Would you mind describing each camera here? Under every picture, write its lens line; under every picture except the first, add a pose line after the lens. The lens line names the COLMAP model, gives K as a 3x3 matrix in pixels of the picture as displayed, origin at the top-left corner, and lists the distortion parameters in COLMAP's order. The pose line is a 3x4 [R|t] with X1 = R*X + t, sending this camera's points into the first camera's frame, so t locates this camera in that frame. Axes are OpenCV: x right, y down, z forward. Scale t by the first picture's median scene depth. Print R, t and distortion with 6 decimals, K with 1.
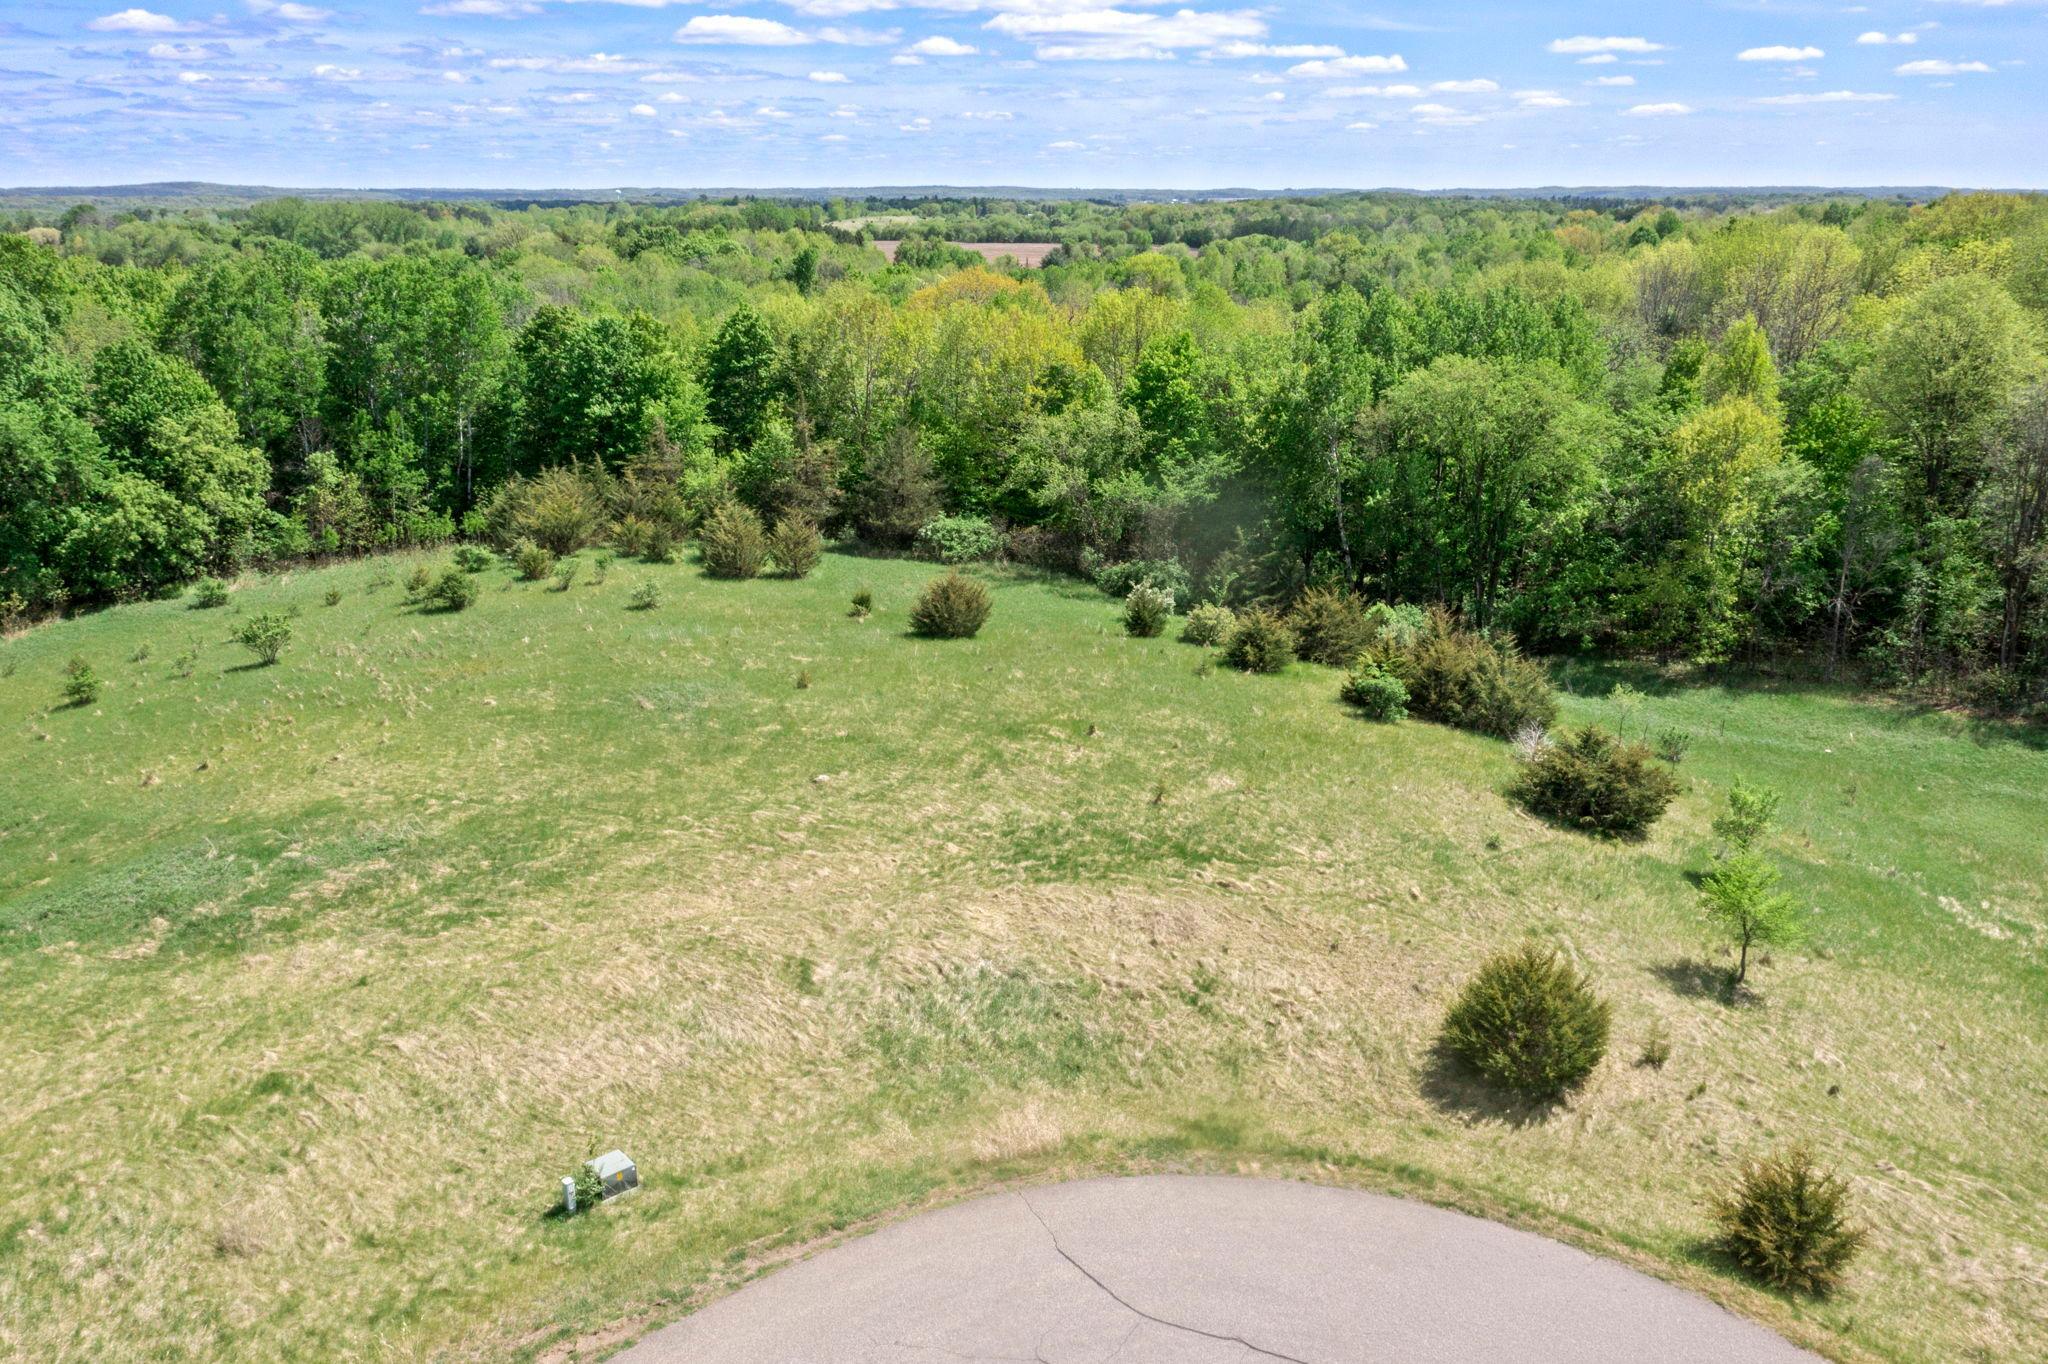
lens RADIAL K [[1654.9, 0, 1022.6], [0, 1654.9, 680.5], [0, 0, 1]] dist [-0.014599, 0.003680]
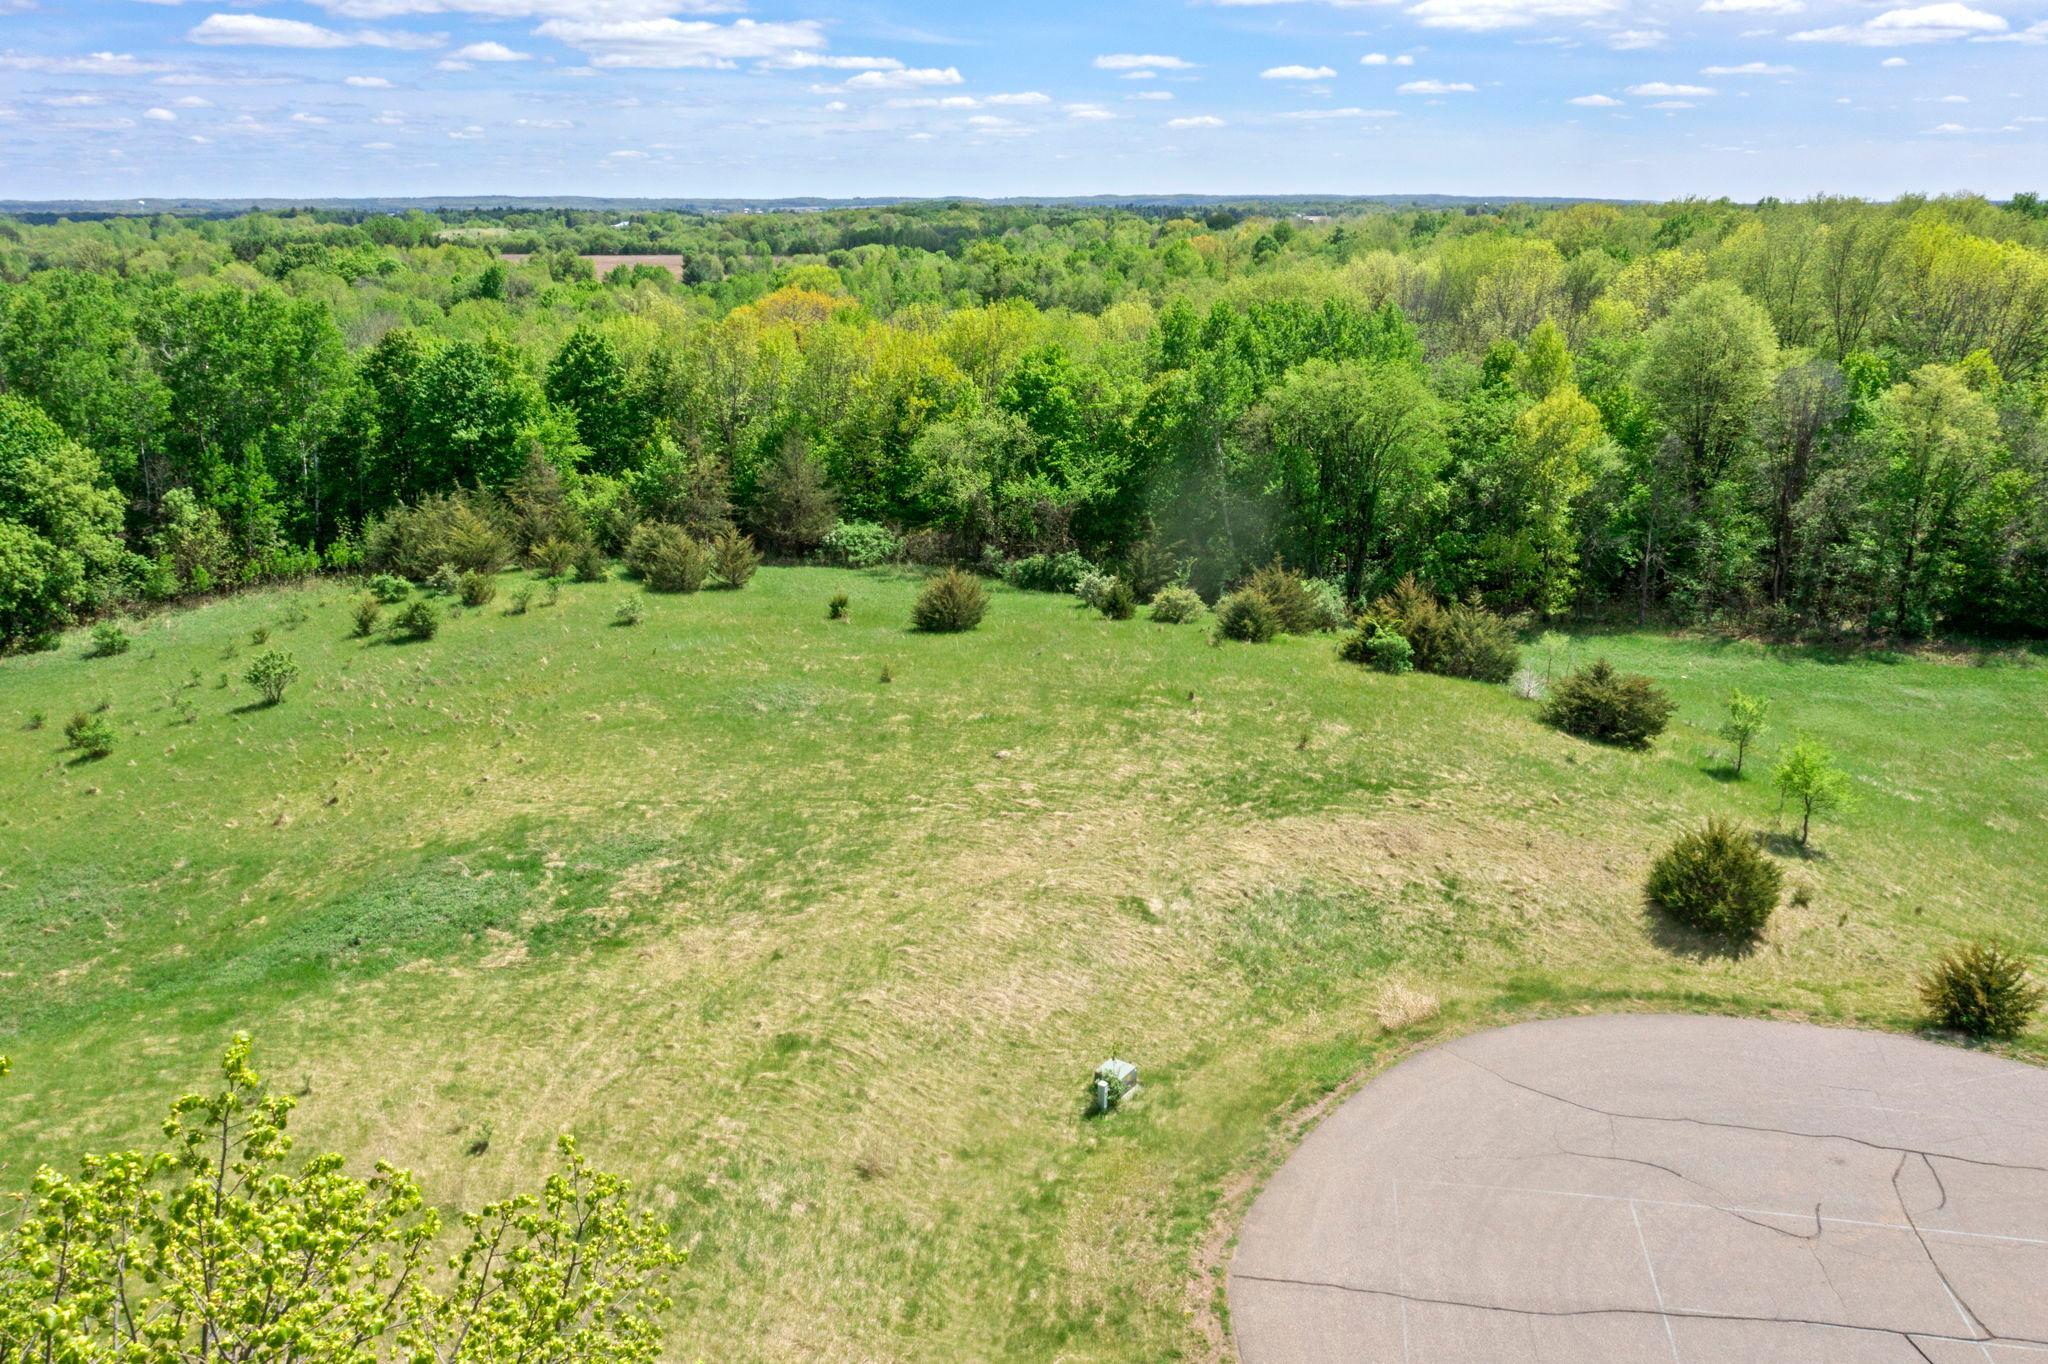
lens RADIAL K [[1635.0, 0, 1022.9], [0, 1635.0, 689.3], [0, 0, 1]] dist [-0.014992, 0.004751]
pose [[0.968268, -0.072481, 0.239175, -0.229888], [0.071703, 0.997354, 0.011964, 0.002333], [-0.239409, 0.005565, 0.970903, -0.044345]]
